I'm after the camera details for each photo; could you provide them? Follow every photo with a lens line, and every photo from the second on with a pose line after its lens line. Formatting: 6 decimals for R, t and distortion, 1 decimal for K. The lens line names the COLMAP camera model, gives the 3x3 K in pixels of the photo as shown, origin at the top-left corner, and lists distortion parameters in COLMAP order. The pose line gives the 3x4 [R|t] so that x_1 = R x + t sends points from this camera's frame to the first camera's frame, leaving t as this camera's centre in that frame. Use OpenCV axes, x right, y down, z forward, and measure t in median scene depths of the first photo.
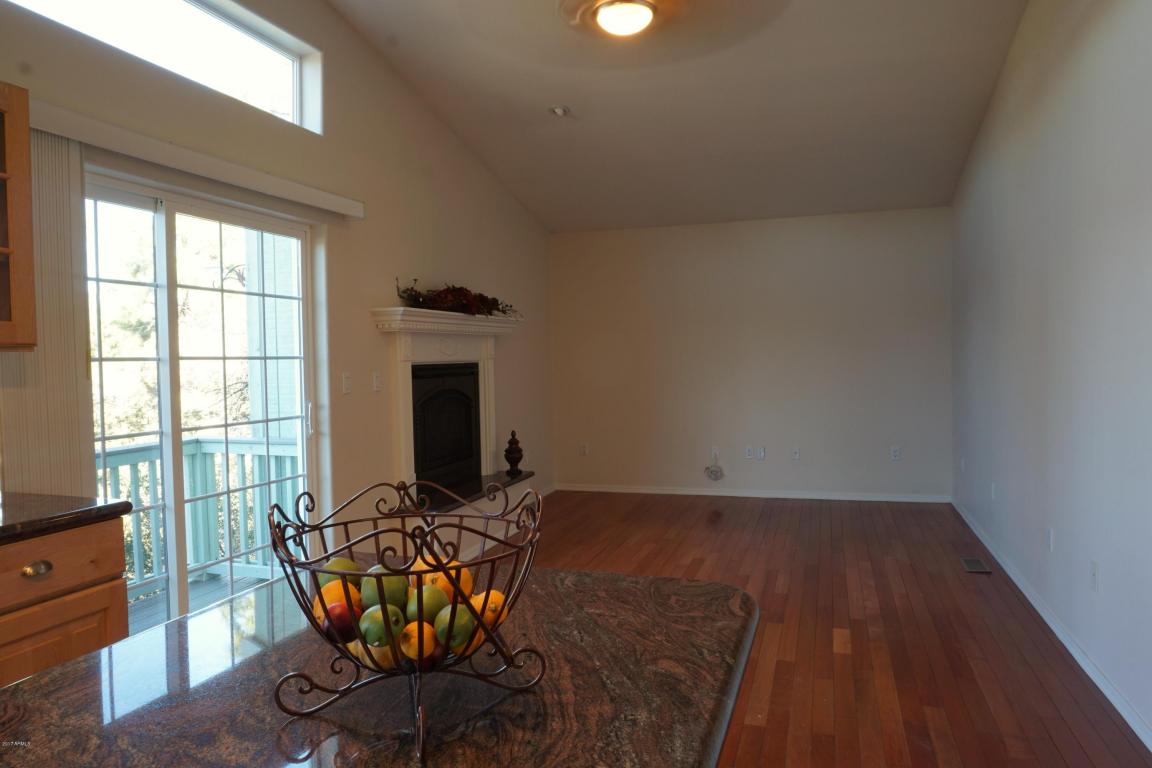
lens RADIAL K [[769.9, 0, 576.0], [0, 769.9, 381.2], [0, 0, 1]] dist [-0.050301, 0.025748]
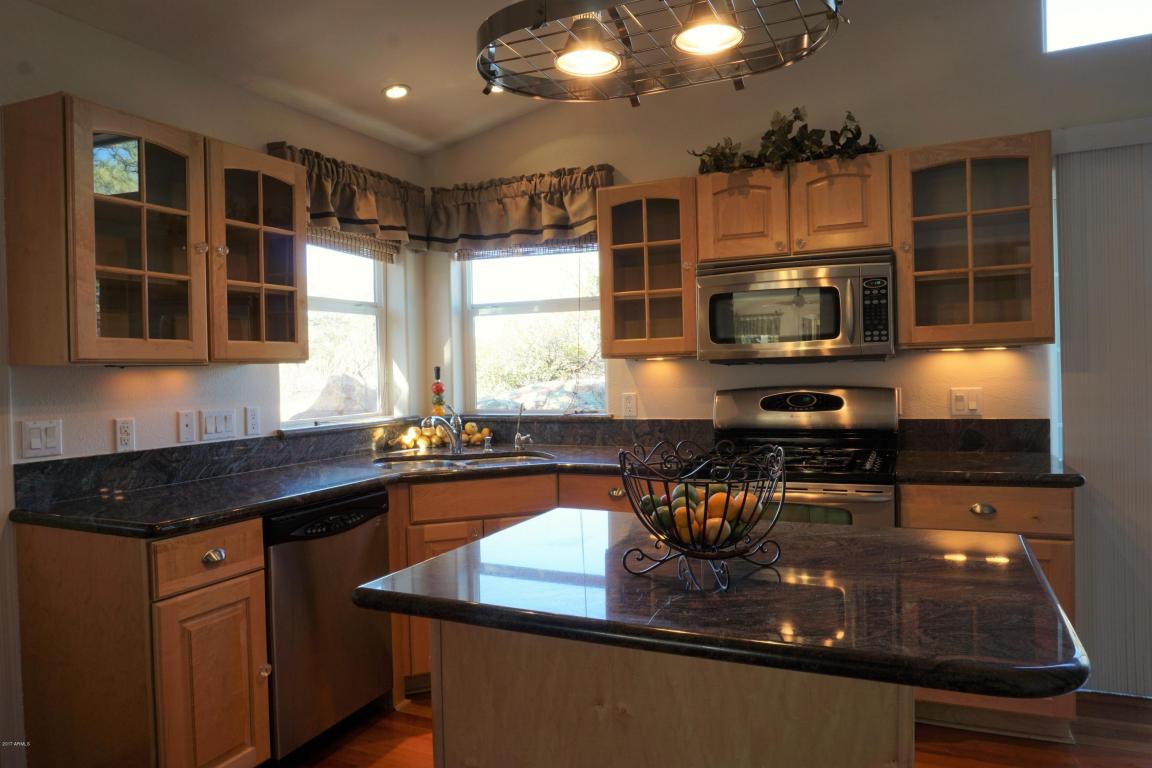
lens RADIAL K [[769.9, 0, 576.3], [0, 769.9, 384.5], [0, 0, 1]] dist [-0.050301, 0.025748]
pose [[-0.106834, 0.037909, -0.993554, 1.060502], [-0.002421, 0.999260, 0.038387, -0.034376], [0.994274, 0.006507, -0.106663, 0.655690]]
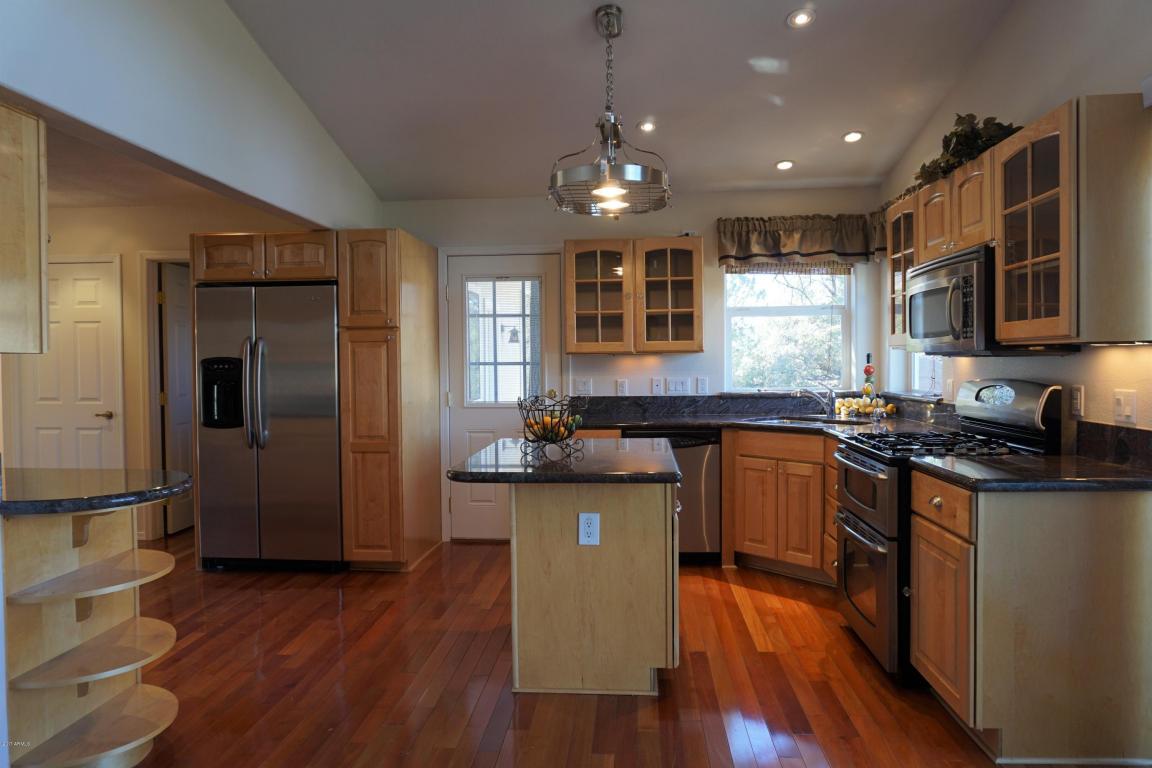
lens RADIAL K [[769.9, 0, 586.9], [0, 769.9, 375.6], [0, 0, 1]] dist [-0.050301, 0.025748]
pose [[-0.968680, 0.032884, -0.246125, 0.445504], [0.020788, 0.998452, 0.051587, -0.102059], [0.247441, 0.044855, -0.967864, 3.113577]]
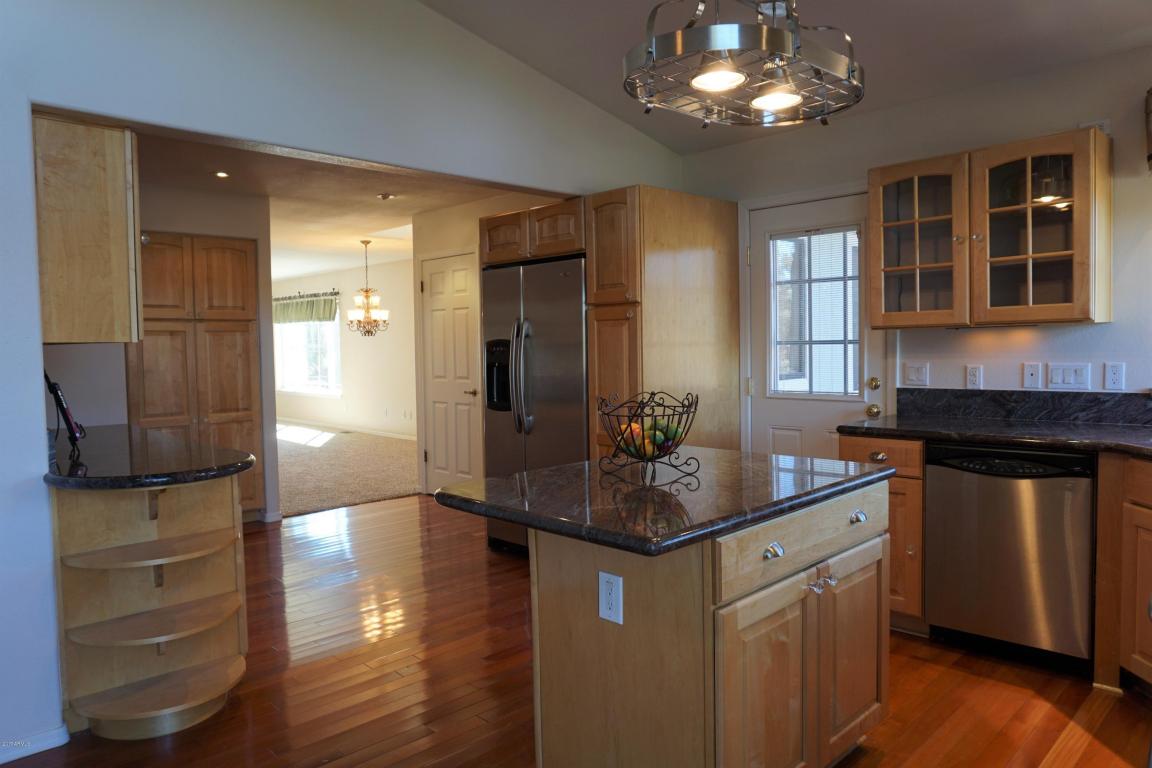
lens RADIAL K [[769.9, 0, 568.9], [0, 769.9, 380.5], [0, 0, 1]] dist [-0.050301, 0.025748]
pose [[-0.887147, 0.016745, 0.461183, -0.671387], [0.050458, 0.996870, 0.060869, -0.052373], [-0.458720, 0.077271, -0.885215, 2.314596]]
